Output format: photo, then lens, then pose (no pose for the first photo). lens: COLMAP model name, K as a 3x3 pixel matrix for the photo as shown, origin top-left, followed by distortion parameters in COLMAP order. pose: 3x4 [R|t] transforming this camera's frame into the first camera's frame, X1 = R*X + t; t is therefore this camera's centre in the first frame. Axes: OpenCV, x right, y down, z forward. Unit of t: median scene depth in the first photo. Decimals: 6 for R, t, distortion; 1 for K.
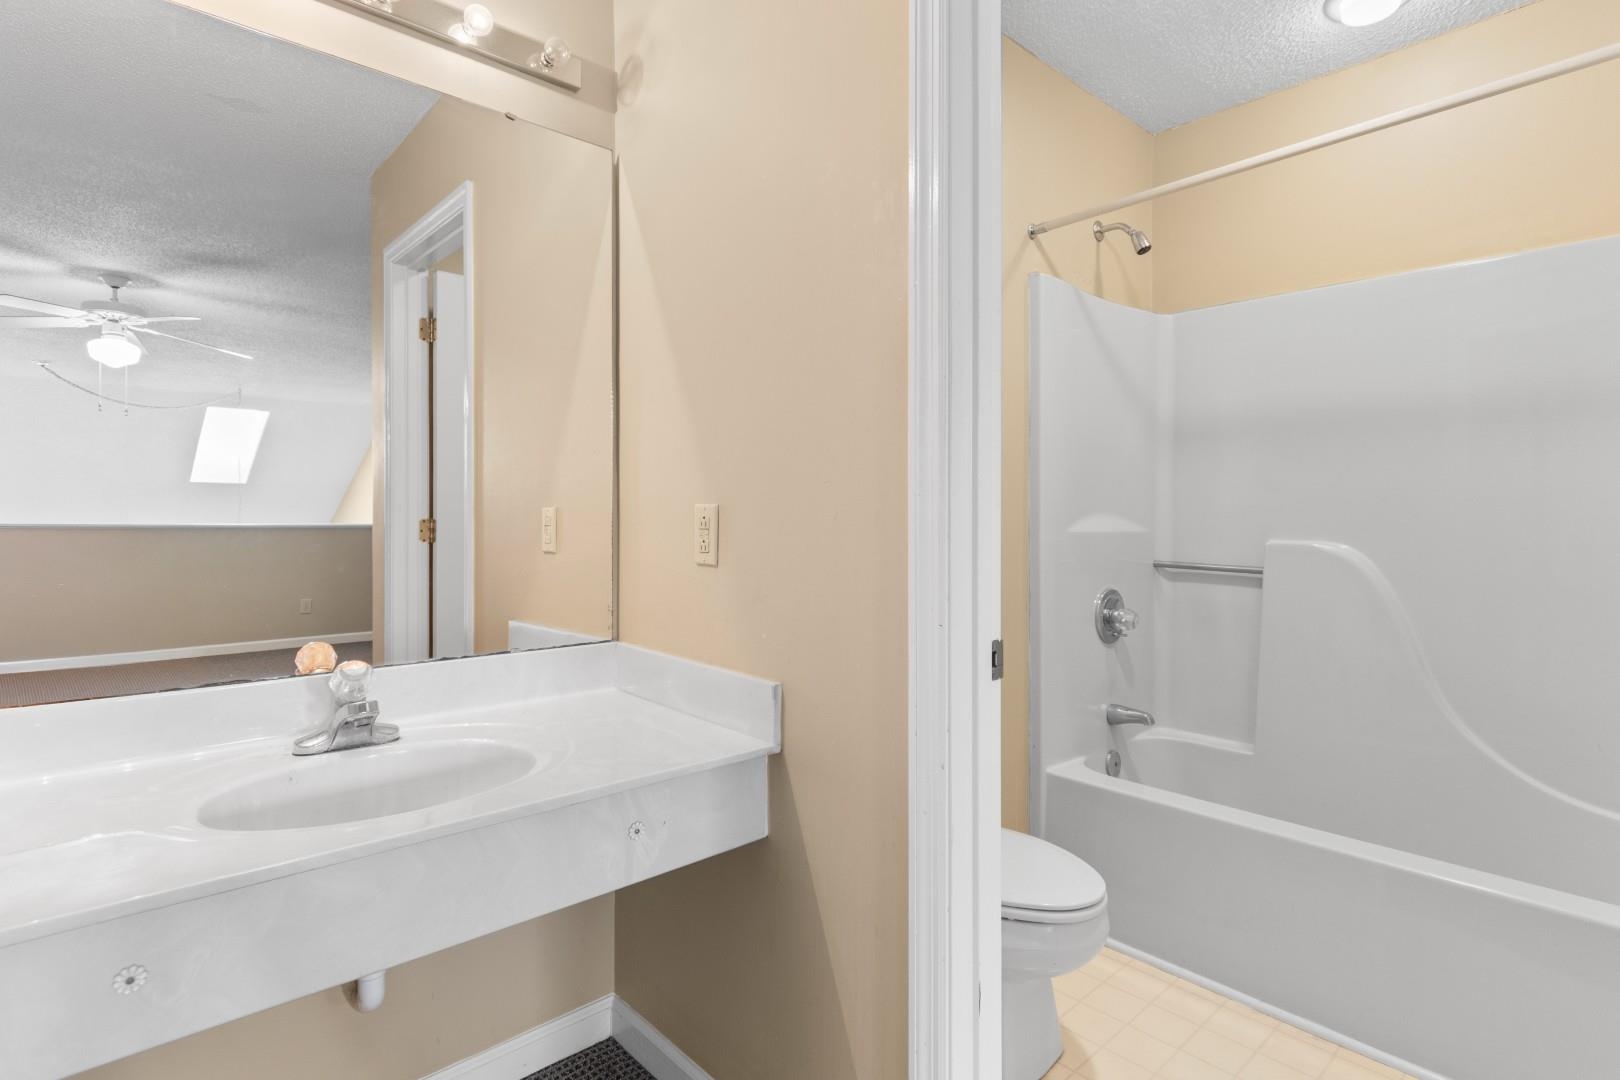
lens RADIAL K [[813.3, 0, 812.6], [0, 813.3, 515.9], [0, 0, 1]] dist [0.000977, 0.001390]
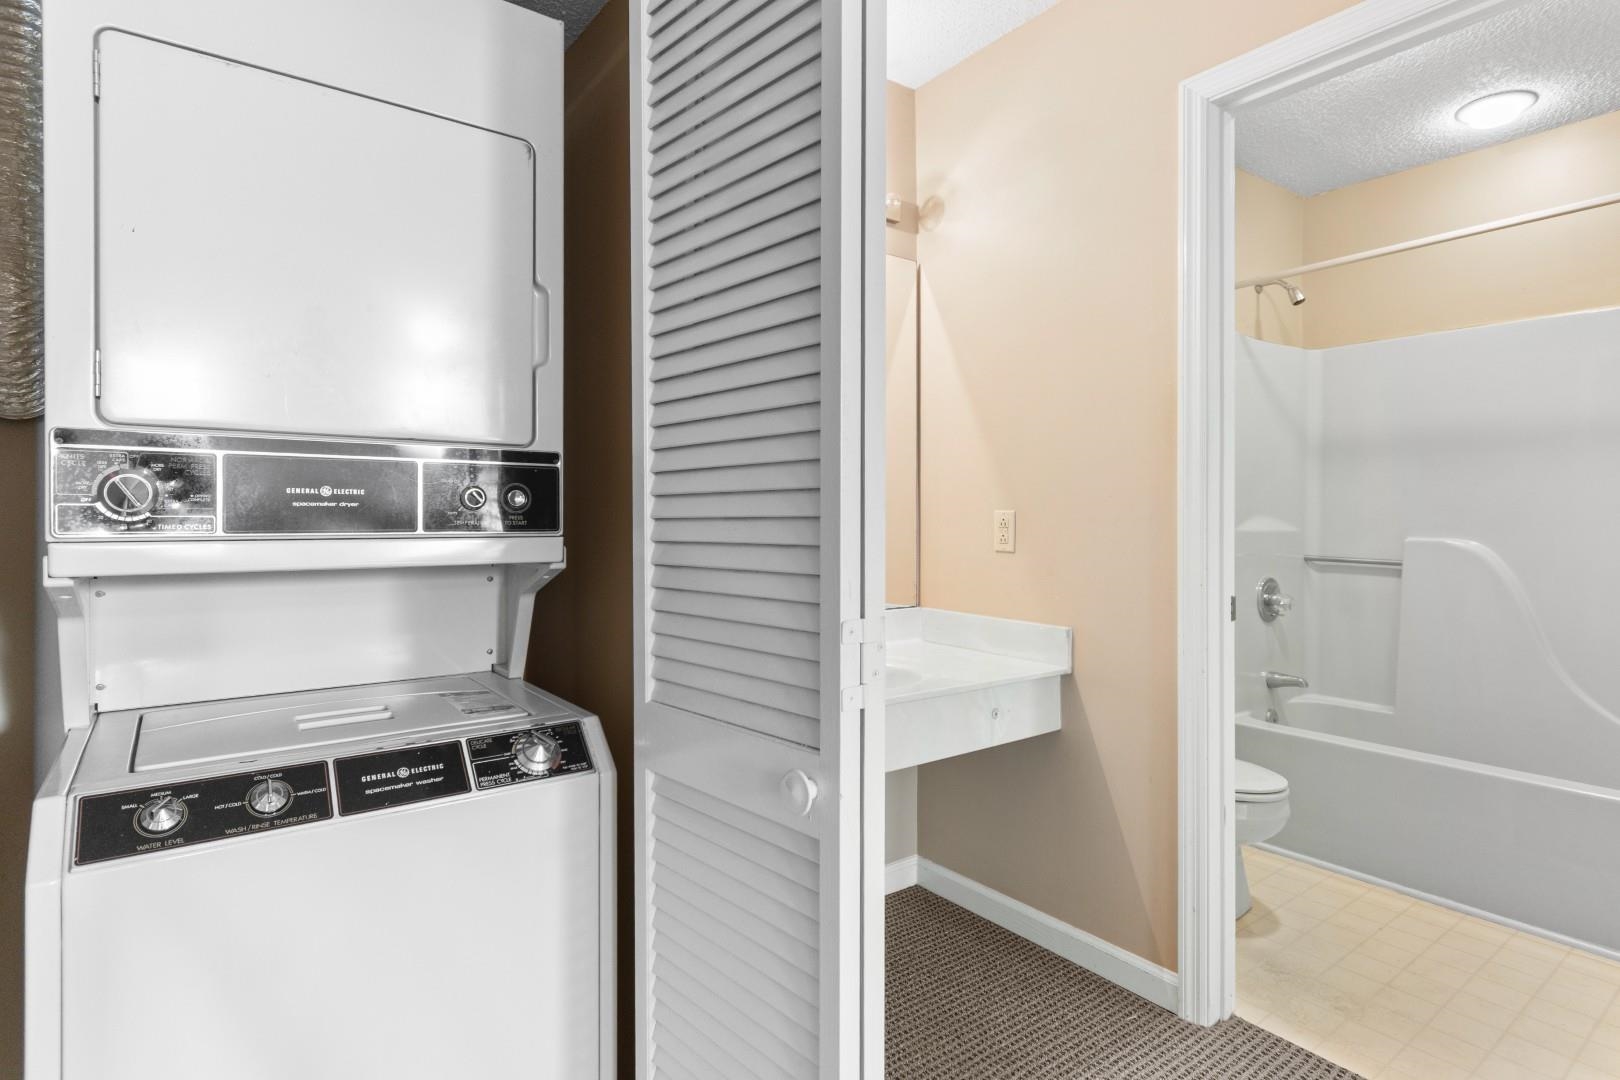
lens RADIAL K [[835.2, 0, 807.4], [0, 835.2, 519.2], [0, 0, 1]] dist [0.002071, -0.001225]
pose [[0.994700, -0.000929, -0.102815, -0.228248], [0.001076, 0.999998, 0.001379, -0.000950], [0.102813, -0.001482, 0.994700, -0.376404]]
